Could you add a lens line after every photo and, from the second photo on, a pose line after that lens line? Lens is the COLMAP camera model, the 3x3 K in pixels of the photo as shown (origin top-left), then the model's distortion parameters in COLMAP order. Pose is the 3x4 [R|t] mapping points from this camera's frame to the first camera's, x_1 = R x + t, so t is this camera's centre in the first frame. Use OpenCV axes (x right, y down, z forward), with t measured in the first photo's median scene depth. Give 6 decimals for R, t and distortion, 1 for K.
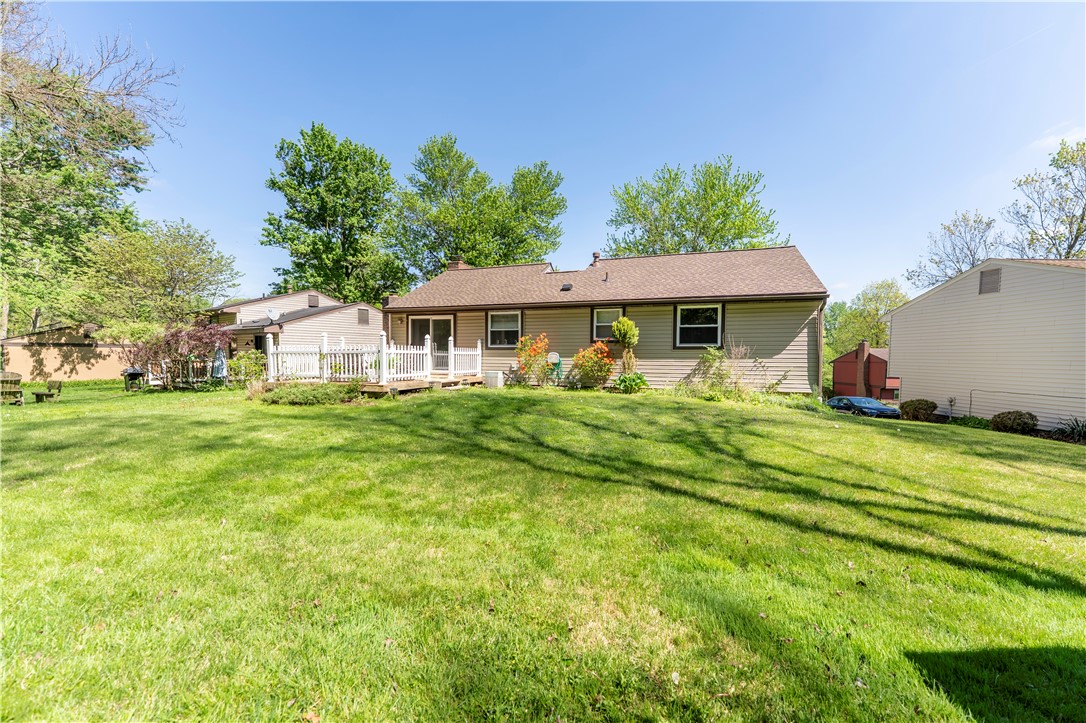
lens RADIAL K [[441.6, 0, 552.2], [0, 441.6, 359.0], [0, 0, 1]] dist [-0.000388, 0.000579]
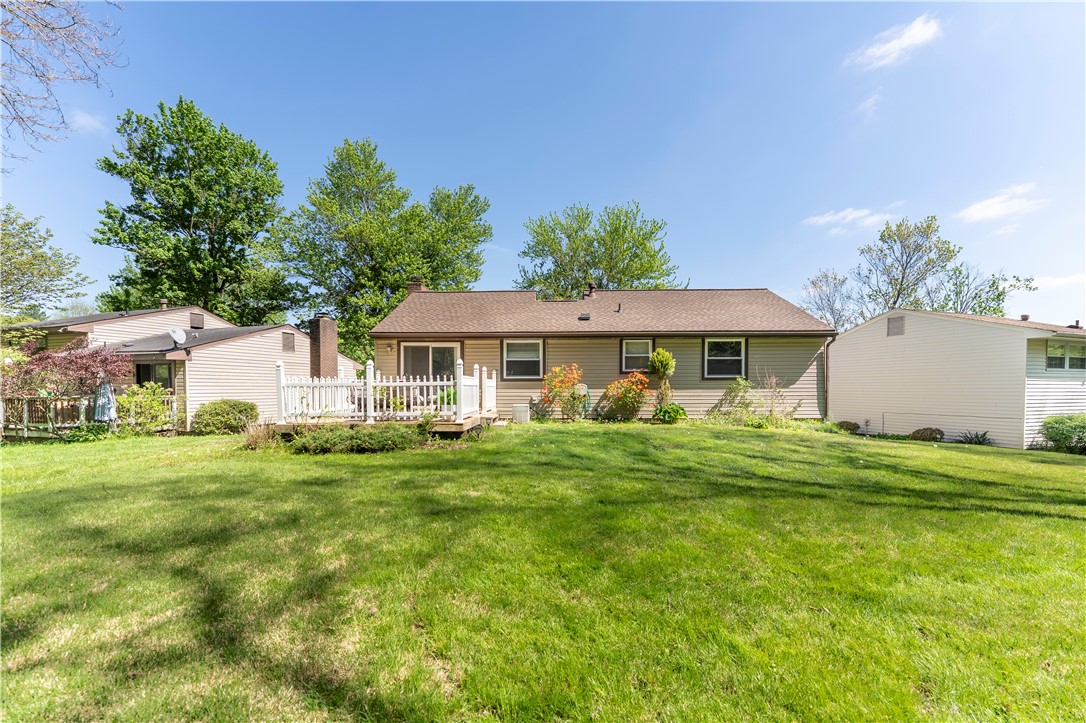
lens RADIAL K [[441.6, 0, 551.7], [0, 441.6, 384.0], [0, 0, 1]] dist [-0.000388, 0.000579]
pose [[0.951074, -0.004676, 0.308928, -0.286852], [0.009697, 0.999845, -0.014718, -0.000892], [-0.308811, 0.016994, 0.950971, 0.087090]]
